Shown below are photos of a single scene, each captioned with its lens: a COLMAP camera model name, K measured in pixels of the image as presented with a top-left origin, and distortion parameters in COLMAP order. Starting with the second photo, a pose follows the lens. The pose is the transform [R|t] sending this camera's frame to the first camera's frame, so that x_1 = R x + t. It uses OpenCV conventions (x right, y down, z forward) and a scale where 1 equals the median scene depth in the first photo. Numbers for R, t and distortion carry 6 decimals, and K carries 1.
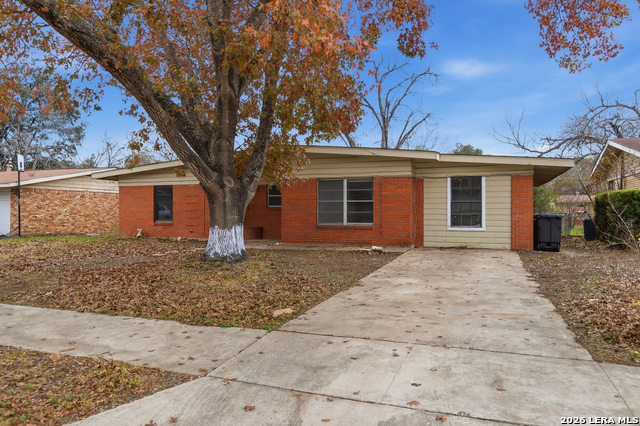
lens RADIAL K [[467.3, 0, 319.9], [0, 467.3, 212.5], [0, 0, 1]] dist [0.001932, 0.000197]
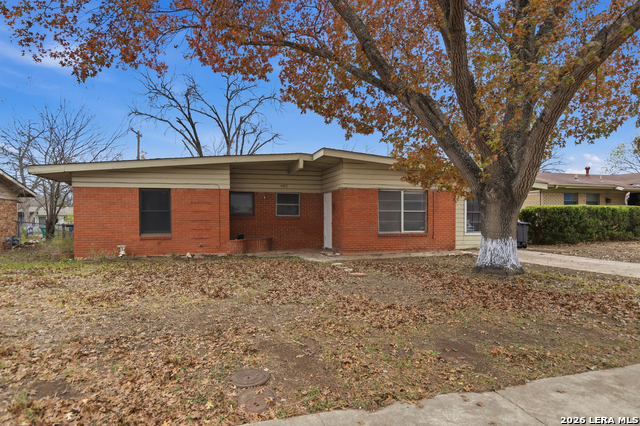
lens RADIAL K [[403.5, 0, 319.9], [0, 403.5, 213.7], [0, 0, 1]] dist [0.001340, 0.000078]
pose [[0.785339, 0.005298, 0.619043, -0.668505], [0.004573, 0.999886, -0.014358, -0.005703], [-0.619049, 0.014106, 0.785226, 0.375925]]
